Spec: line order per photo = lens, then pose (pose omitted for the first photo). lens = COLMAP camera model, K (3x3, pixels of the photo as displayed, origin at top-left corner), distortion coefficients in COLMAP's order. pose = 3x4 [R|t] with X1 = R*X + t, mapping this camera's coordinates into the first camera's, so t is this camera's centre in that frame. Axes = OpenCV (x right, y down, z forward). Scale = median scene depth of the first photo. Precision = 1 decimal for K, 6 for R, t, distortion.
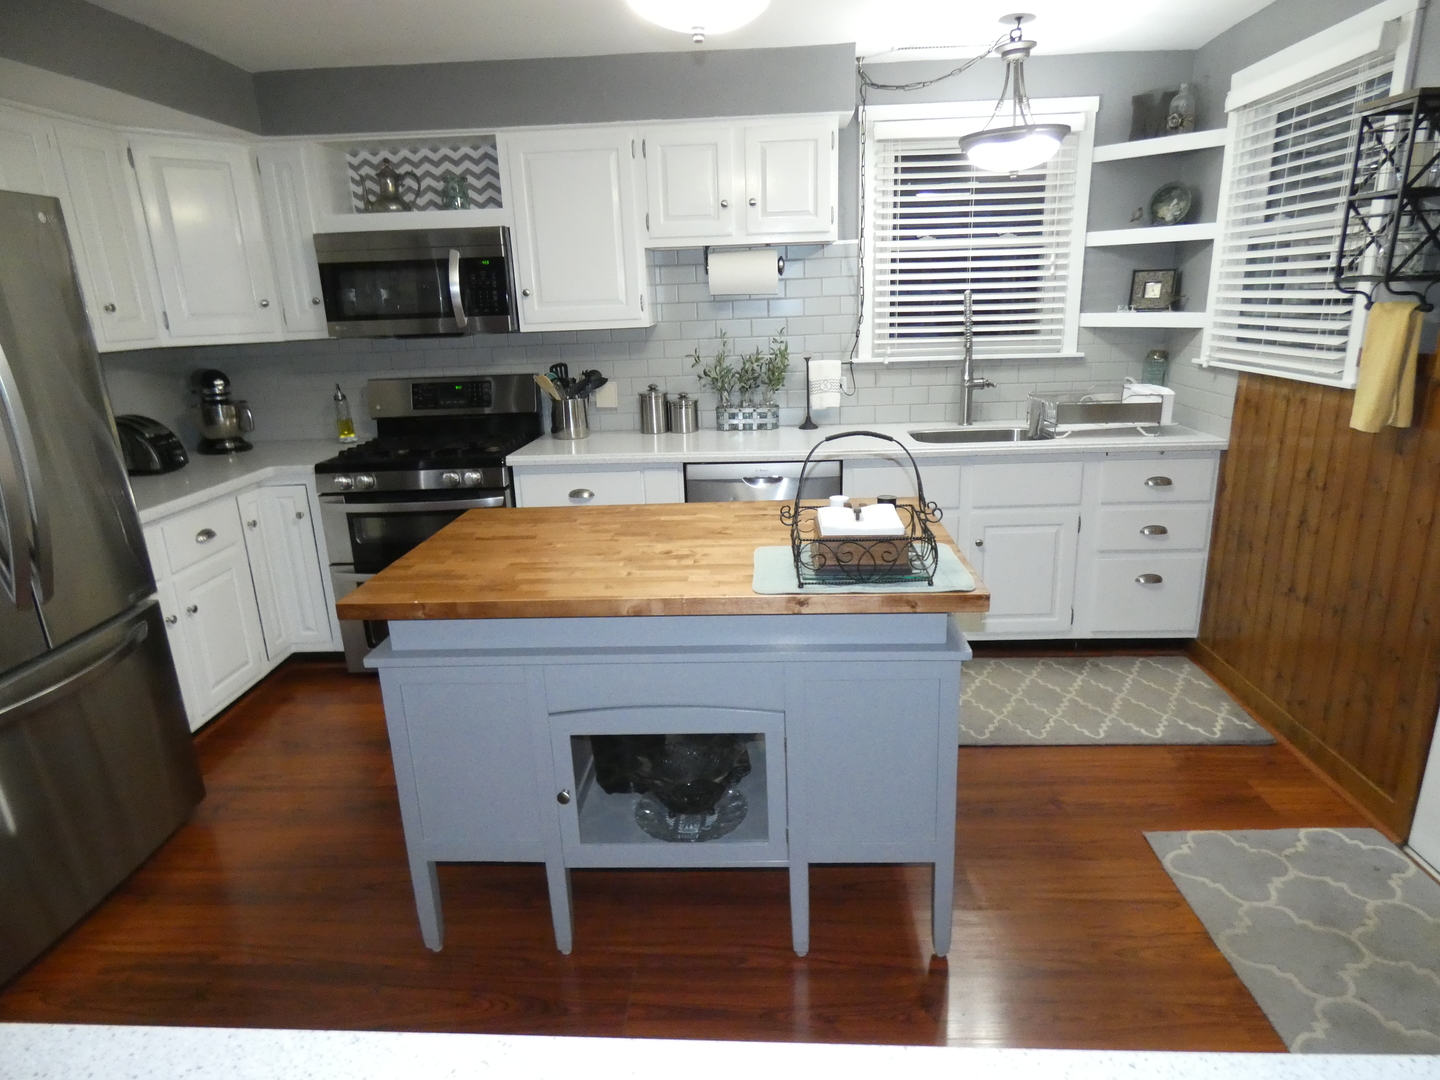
lens RADIAL K [[850.8, 0, 730.4], [0, 850.8, 550.5], [0, 0, 1]] dist [-0.006603, 0.001609]
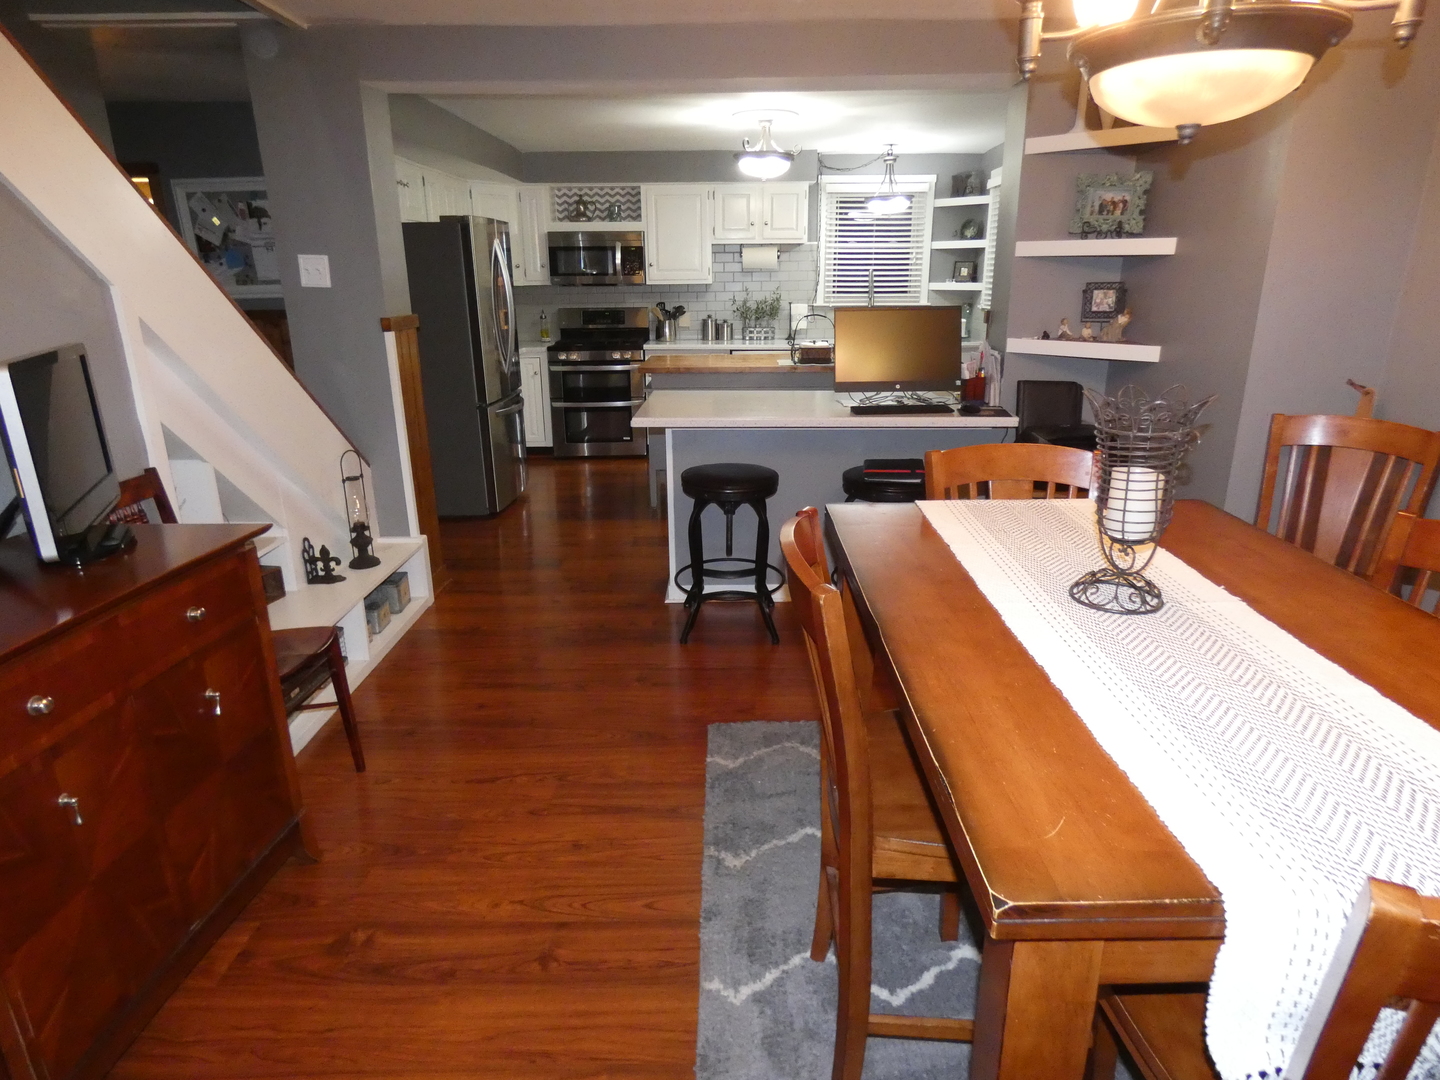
lens RADIAL K [[850.8, 0, 730.4], [0, 850.8, 550.5], [0, 0, 1]] dist [-0.006603, 0.001609]
pose [[0.998770, 0.011583, 0.048202, -0.143610], [-0.012584, 0.999710, 0.020512, 0.325301], [-0.047950, -0.021093, 0.998627, -1.017494]]
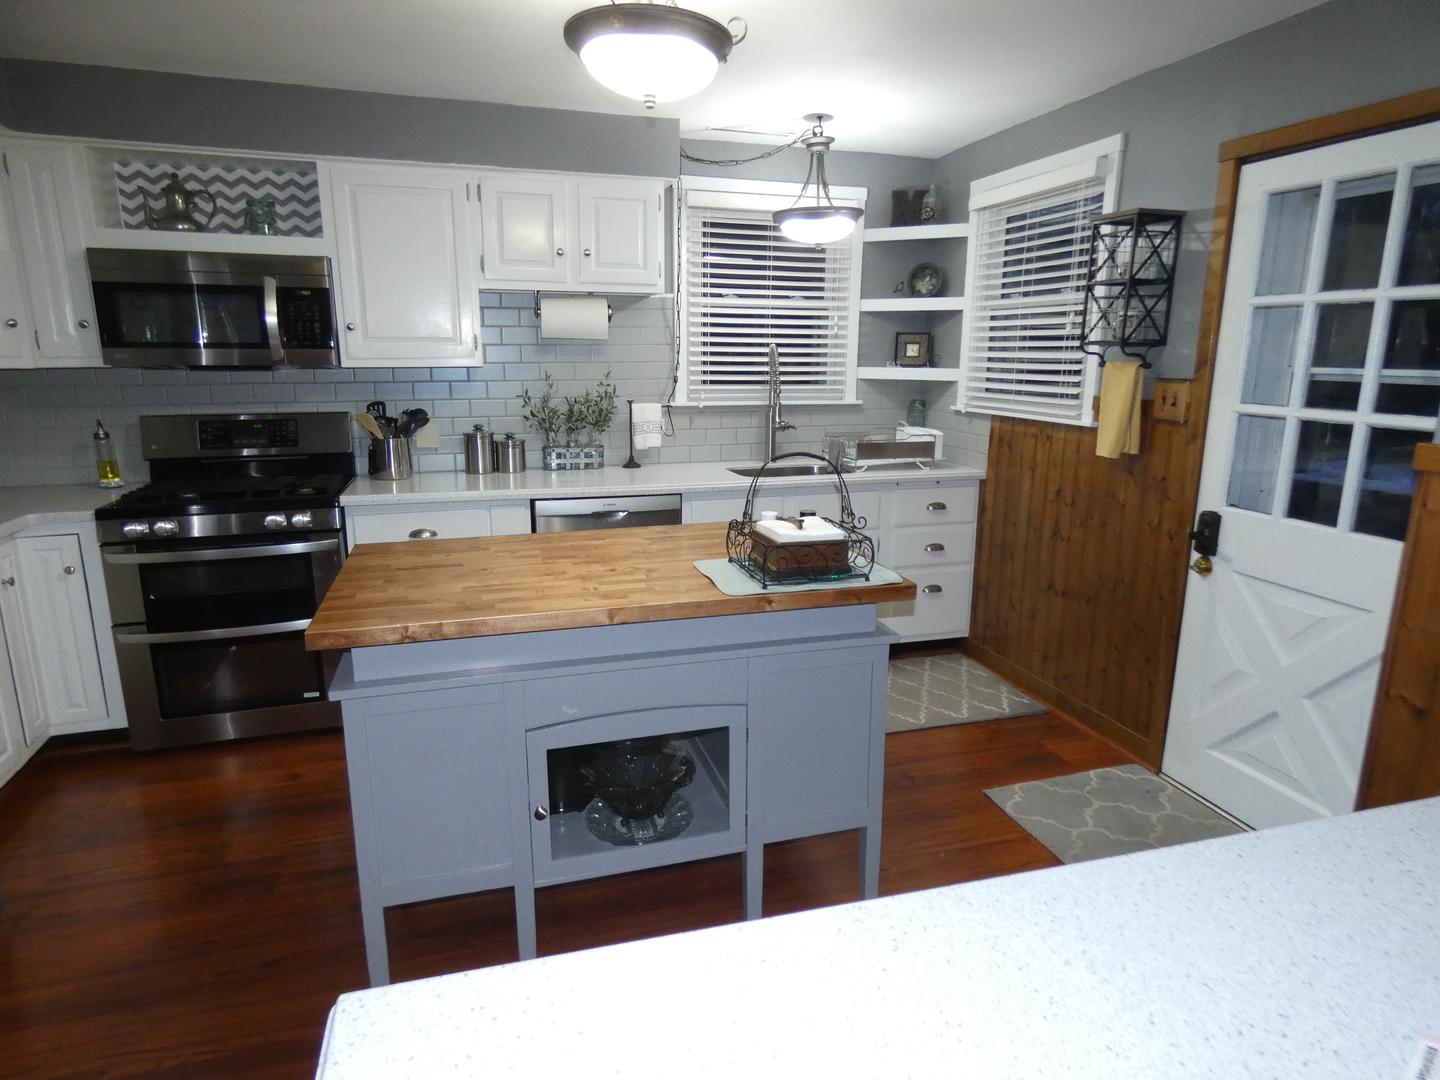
lens RADIAL K [[856.4, 0, 724.6], [0, 856.4, 548.4], [0, 0, 1]] dist [0.007163, 0.002410]
pose [[0.941449, -0.038919, 0.334901, -0.177026], [0.061159, 0.996549, -0.056116, 0.025745], [-0.331562, 0.073313, 0.940581, -0.031374]]
